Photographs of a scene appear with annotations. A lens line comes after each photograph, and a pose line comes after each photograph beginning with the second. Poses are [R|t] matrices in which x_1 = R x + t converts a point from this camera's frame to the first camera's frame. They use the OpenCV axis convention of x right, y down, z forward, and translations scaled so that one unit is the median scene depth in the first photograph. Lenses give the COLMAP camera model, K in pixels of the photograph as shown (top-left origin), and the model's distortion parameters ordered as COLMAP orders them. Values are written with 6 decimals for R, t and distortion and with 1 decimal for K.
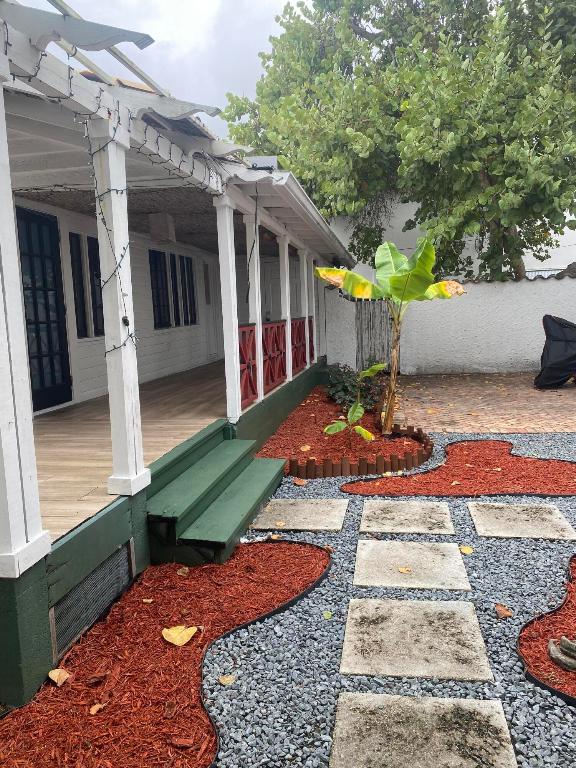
lens RADIAL K [[584.2, 0, 283.0], [0, 584.2, 373.3], [0, 0, 1]] dist [0.031068, -0.031273]
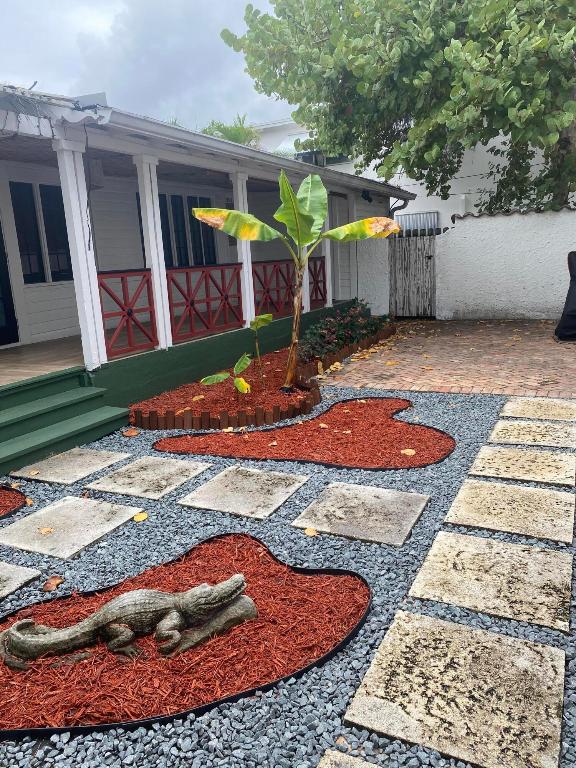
lens RADIAL K [[584.2, 0, 283.0], [0, 584.2, 373.3], [0, 0, 1]] dist [0.031068, -0.031273]
pose [[0.960332, 0.039053, -0.276111, 0.641390], [-0.009722, 0.994232, 0.106811, -0.026906], [0.278690, -0.099890, 0.955172, 0.149479]]
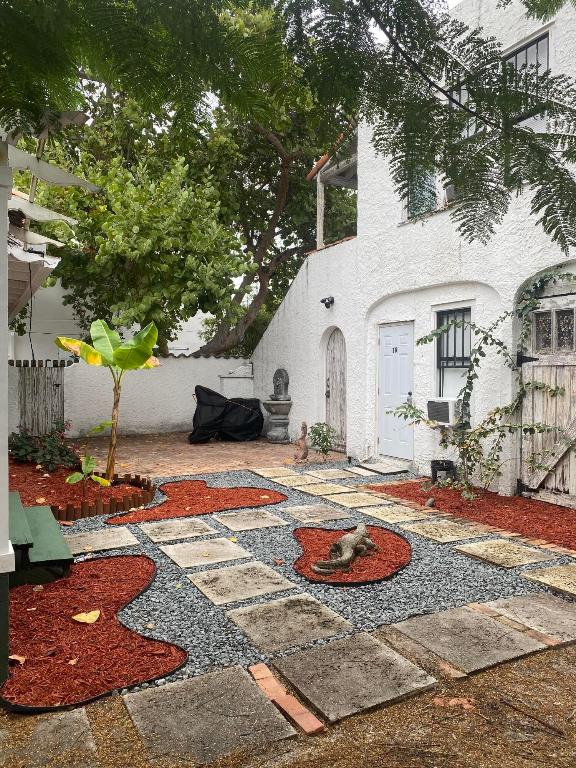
lens RADIAL K [[584.2, 0, 283.0], [0, 584.2, 373.3], [0, 0, 1]] dist [0.031068, -0.031273]
pose [[0.782822, 0.040089, 0.620953, -0.426070], [0.034986, 0.993508, -0.108247, 0.039817], [-0.621262, 0.106463, 0.776337, -0.219341]]
